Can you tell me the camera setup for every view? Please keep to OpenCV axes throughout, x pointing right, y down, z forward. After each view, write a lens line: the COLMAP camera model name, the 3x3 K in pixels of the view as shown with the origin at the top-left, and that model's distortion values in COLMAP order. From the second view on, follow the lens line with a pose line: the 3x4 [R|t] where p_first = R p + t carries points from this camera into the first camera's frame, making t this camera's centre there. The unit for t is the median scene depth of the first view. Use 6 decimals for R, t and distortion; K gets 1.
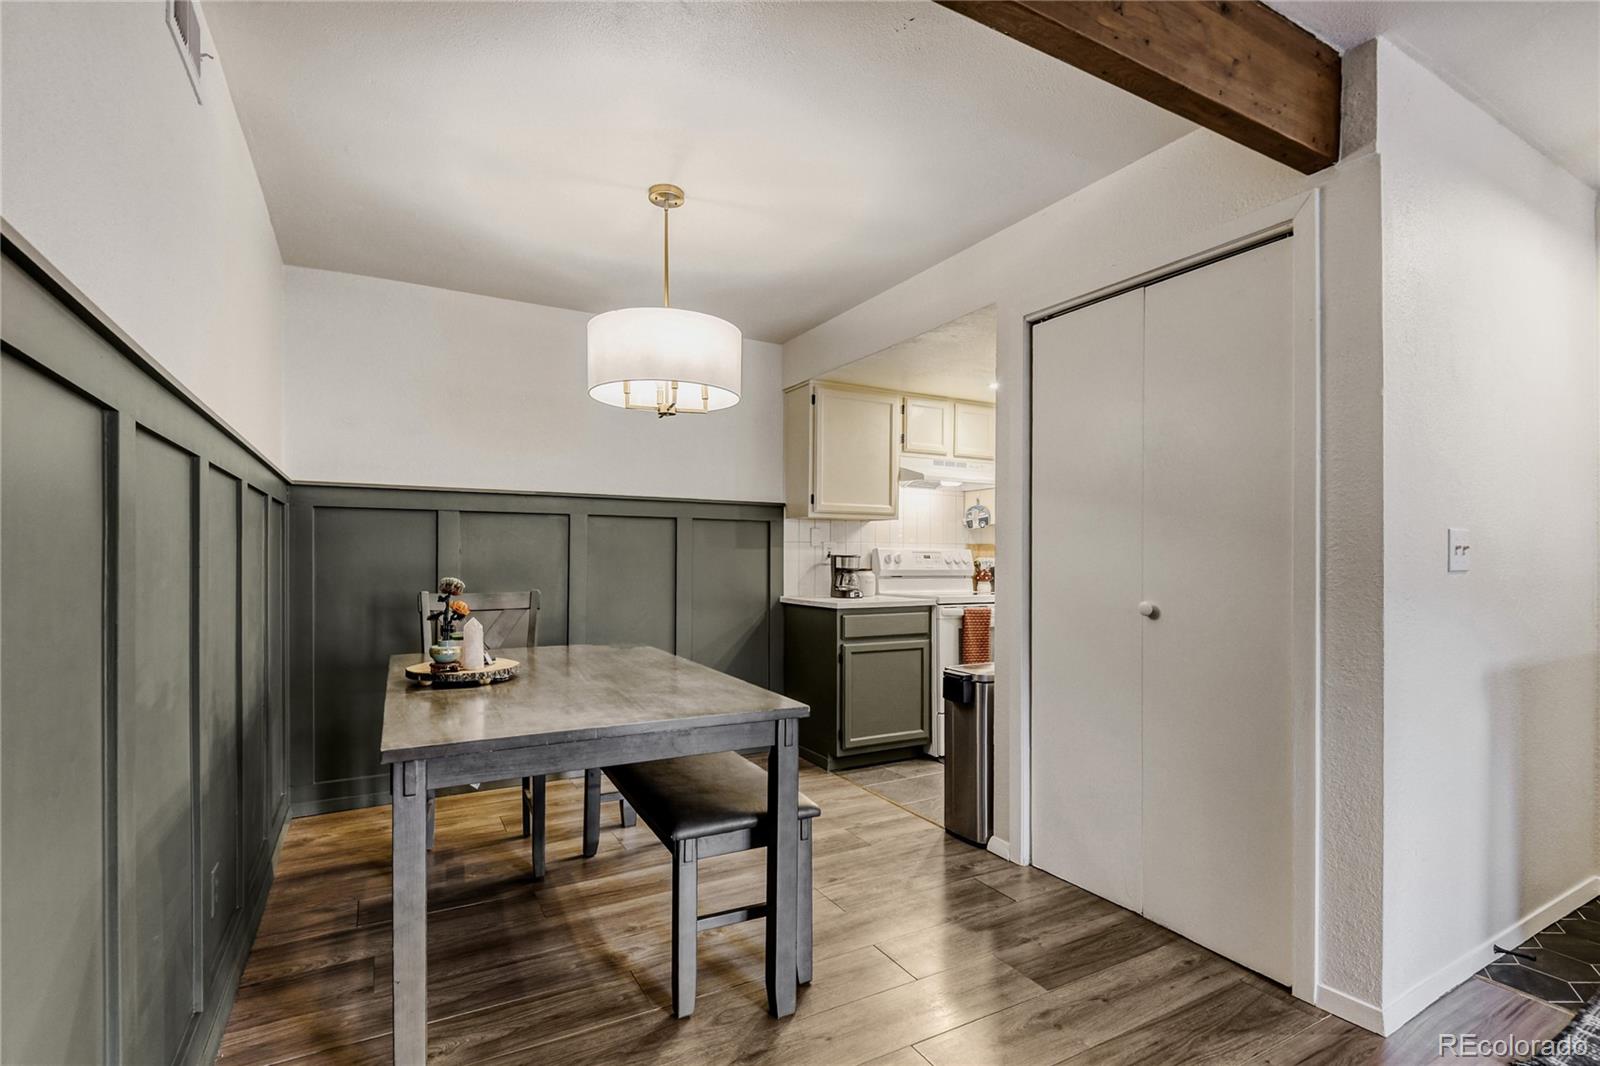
lens RADIAL K [[738.3, 0, 797.4], [0, 738.3, 541.1], [0, 0, 1]] dist [0.015995, -0.013054]
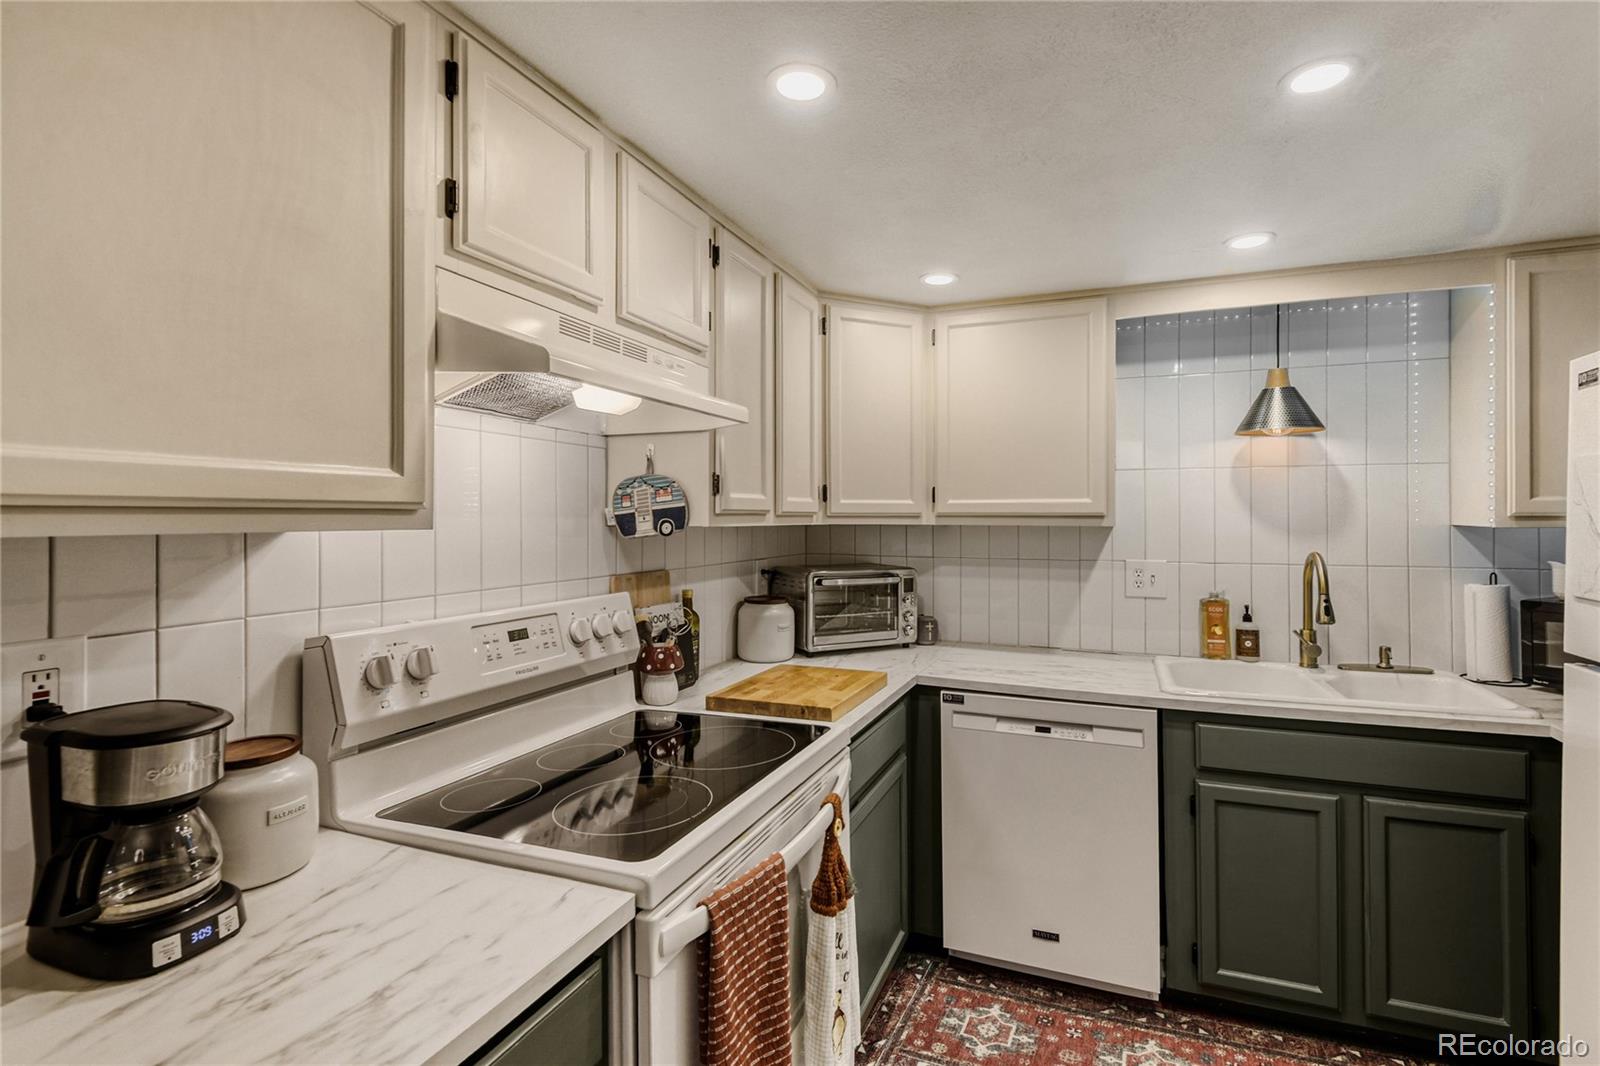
lens RADIAL K [[738.3, 0, 847.4], [0, 738.3, 522.0], [0, 0, 1]] dist [0.015995, -0.013054]
pose [[0.745679, -0.010221, 0.666227, 0.077256], [-0.007065, 0.999705, 0.023244, -0.038193], [-0.666268, -0.022040, 0.745386, 0.737559]]
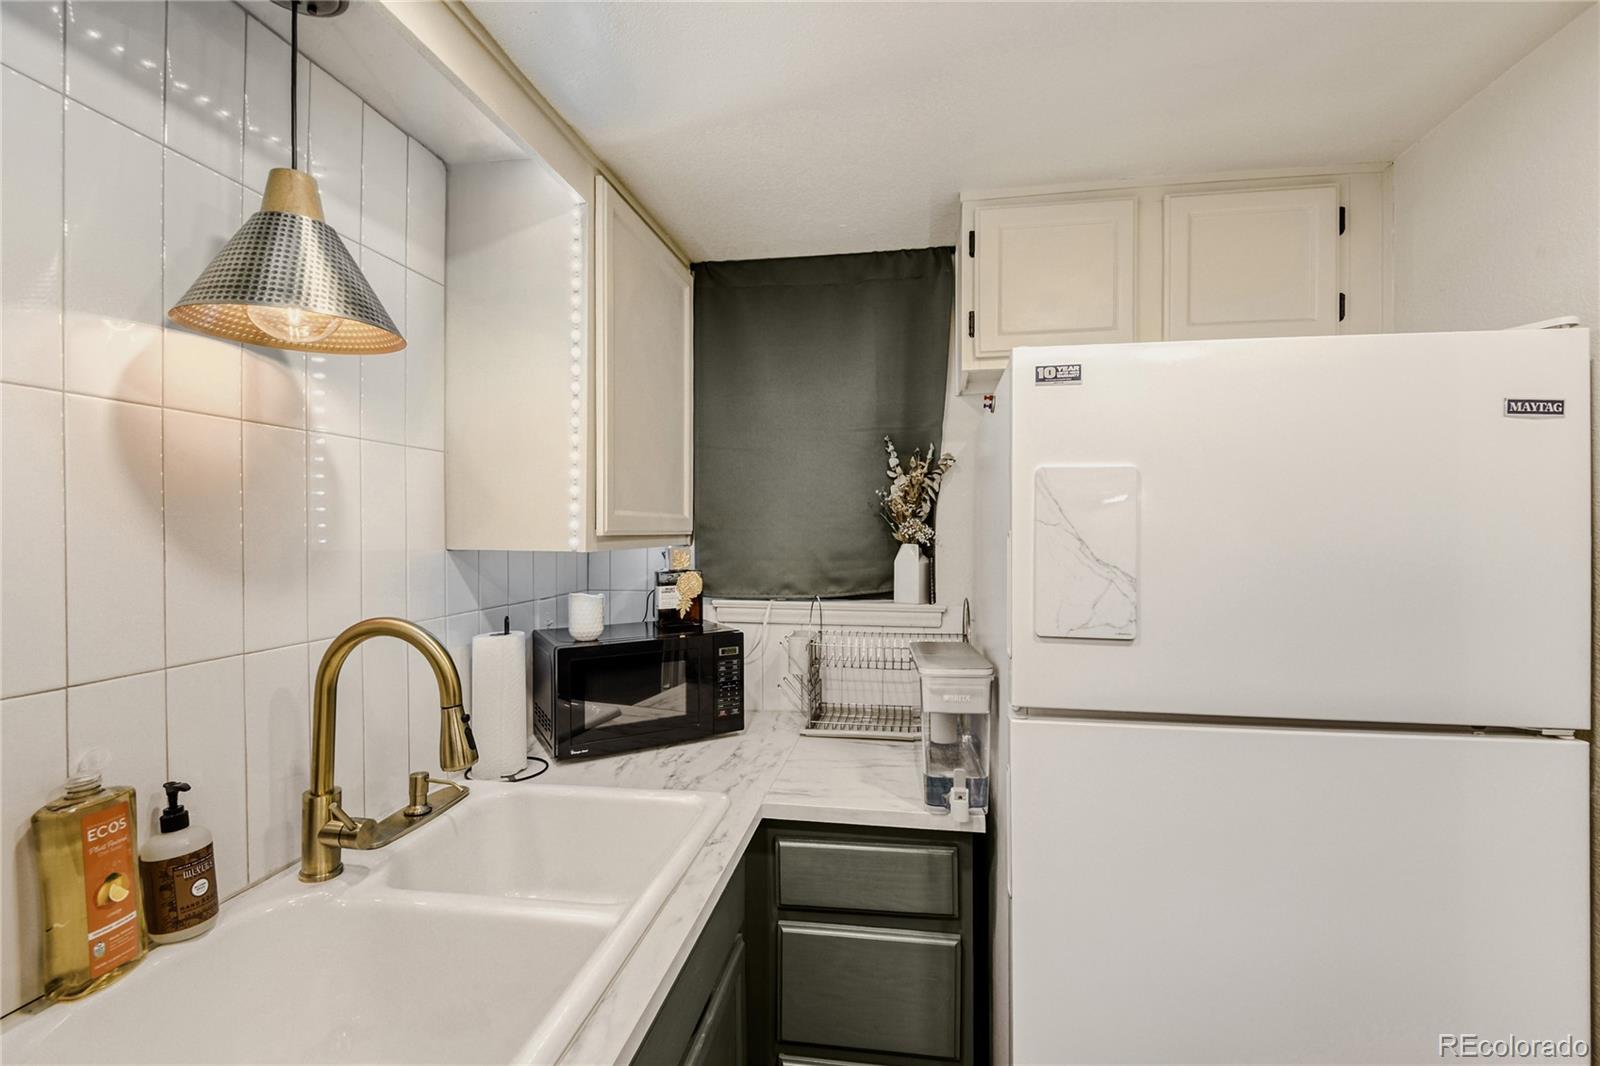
lens RADIAL K [[738.3, 0, 801.1], [0, 738.3, 531.0], [0, 0, 1]] dist [0.015995, -0.013054]
pose [[-0.795906, -0.010093, 0.605336, 0.397685], [-0.016264, 0.999857, -0.004713, -0.036266], [-0.605201, -0.013597, -0.795956, 0.996947]]
